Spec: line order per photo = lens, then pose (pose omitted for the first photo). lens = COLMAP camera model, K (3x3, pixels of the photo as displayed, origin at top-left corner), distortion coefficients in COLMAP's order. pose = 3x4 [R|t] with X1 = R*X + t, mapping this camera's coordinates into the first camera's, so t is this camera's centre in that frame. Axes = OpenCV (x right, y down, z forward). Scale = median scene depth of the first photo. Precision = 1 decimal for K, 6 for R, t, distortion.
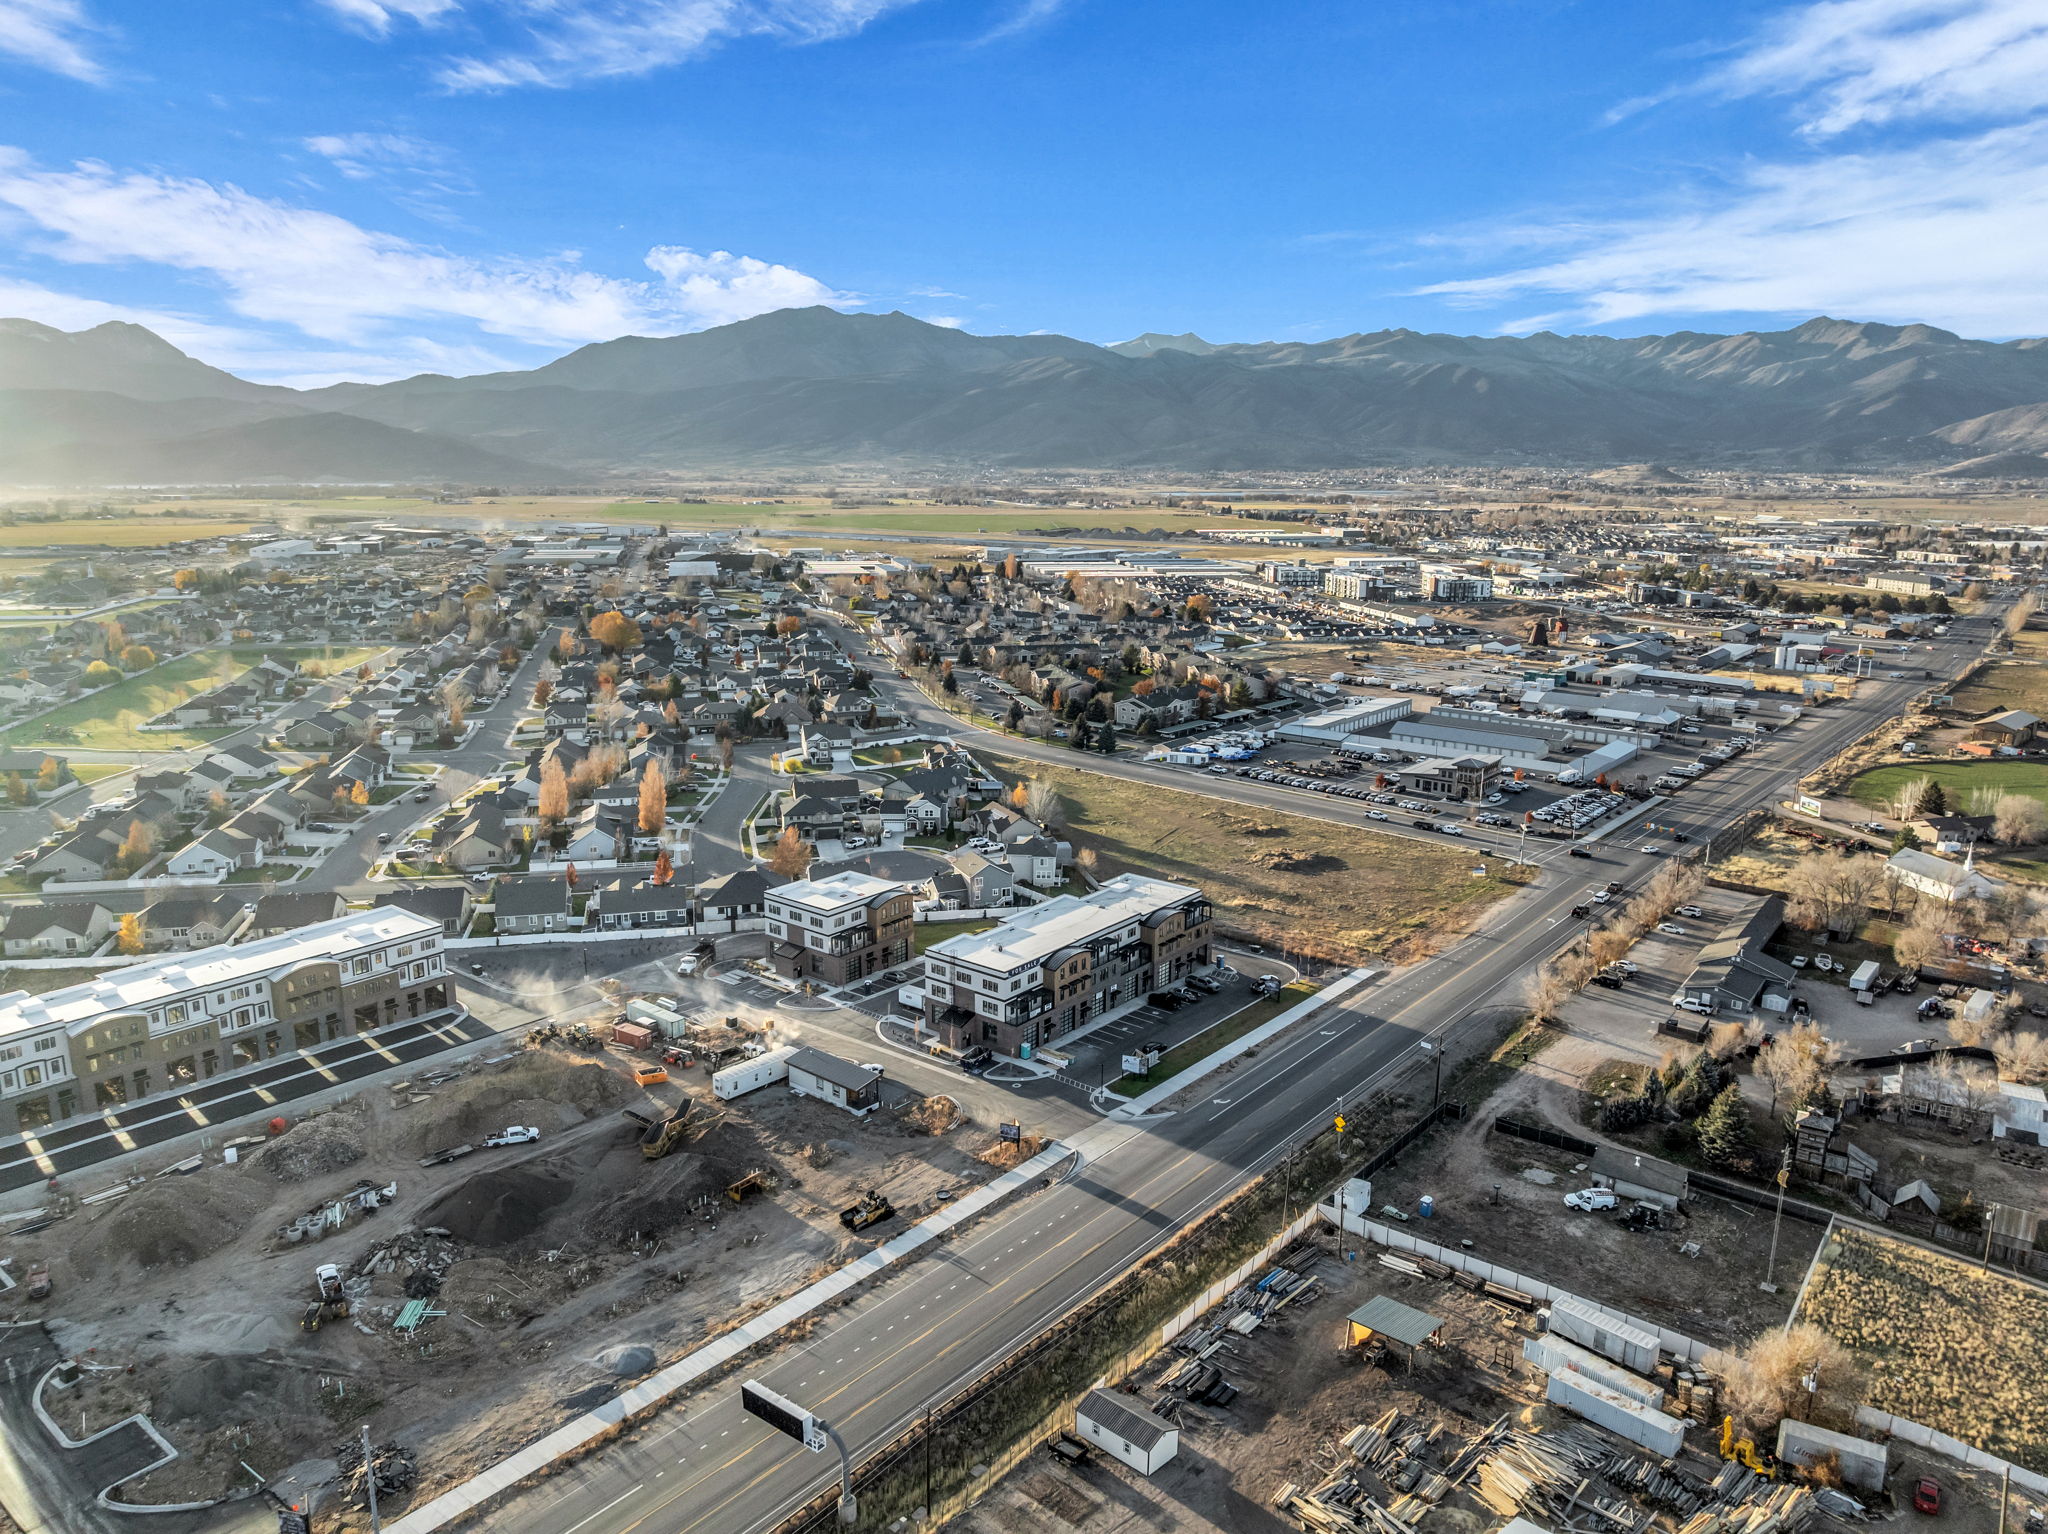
lens RADIAL K [[1425.9, 0, 1024.0], [0, 1425.9, 767.0], [0, 0, 1]] dist [-0.001259, -0.000119]
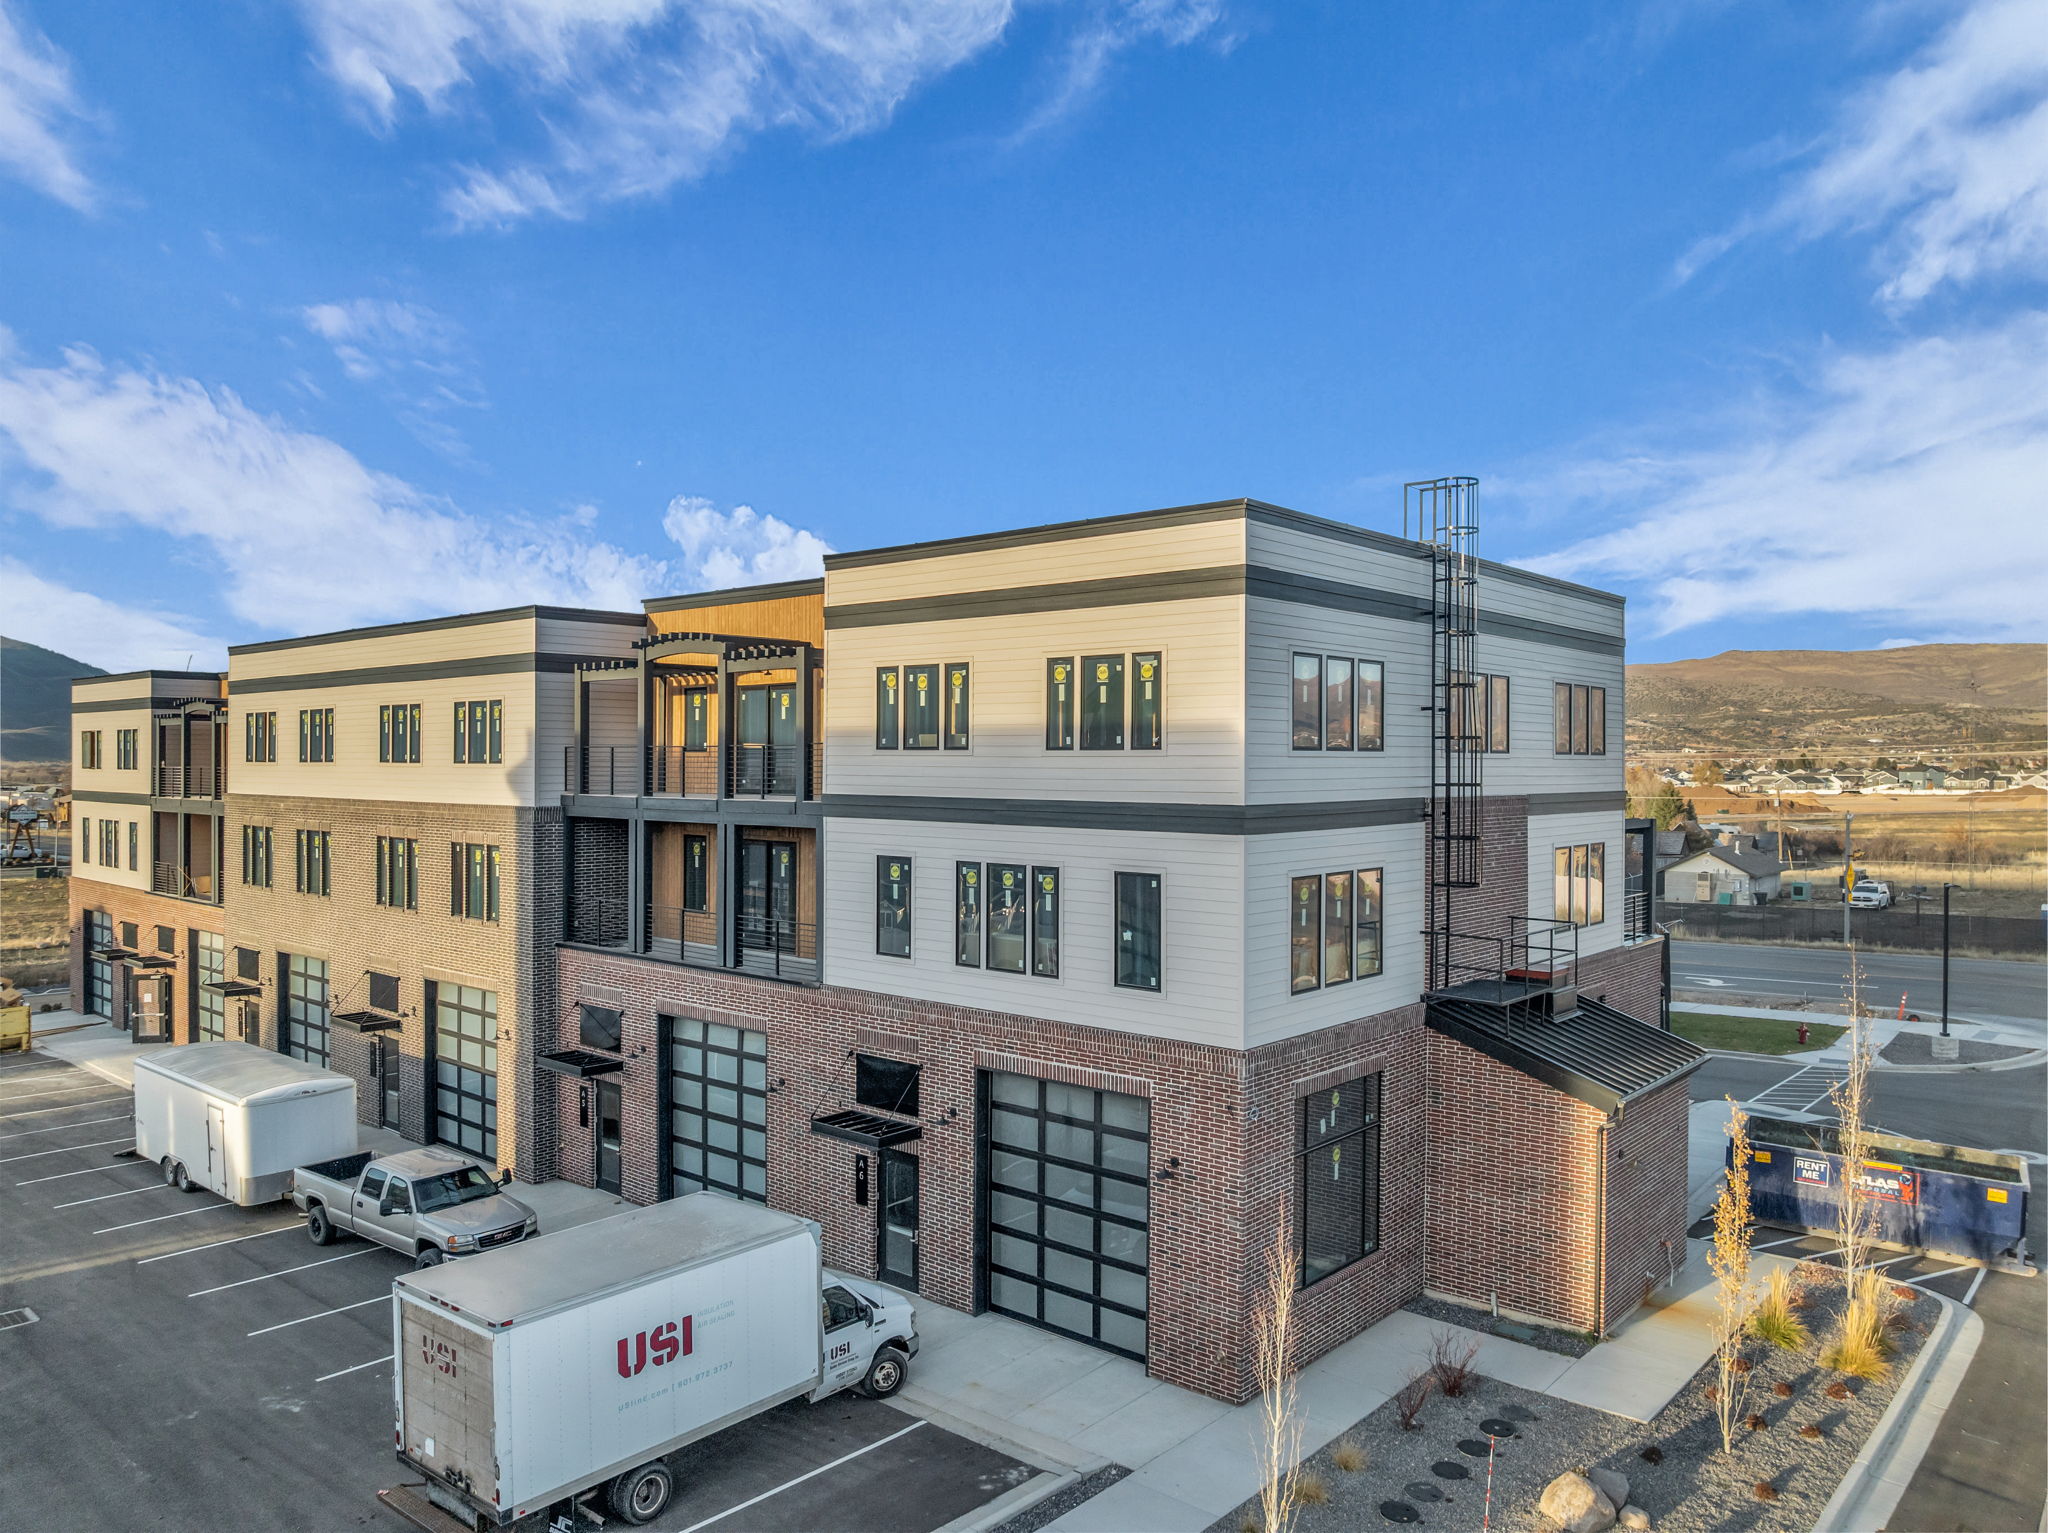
lens RADIAL K [[1425.9, 0, 1024.0], [0, 1425.9, 766.5], [0, 0, 1]] dist [-0.001259, -0.000119]
pose [[0.999360, -0.031838, -0.016320, -0.020194], [0.023176, 0.923605, -0.382645, 0.203692], [0.027256, 0.382022, 0.923751, 0.241404]]
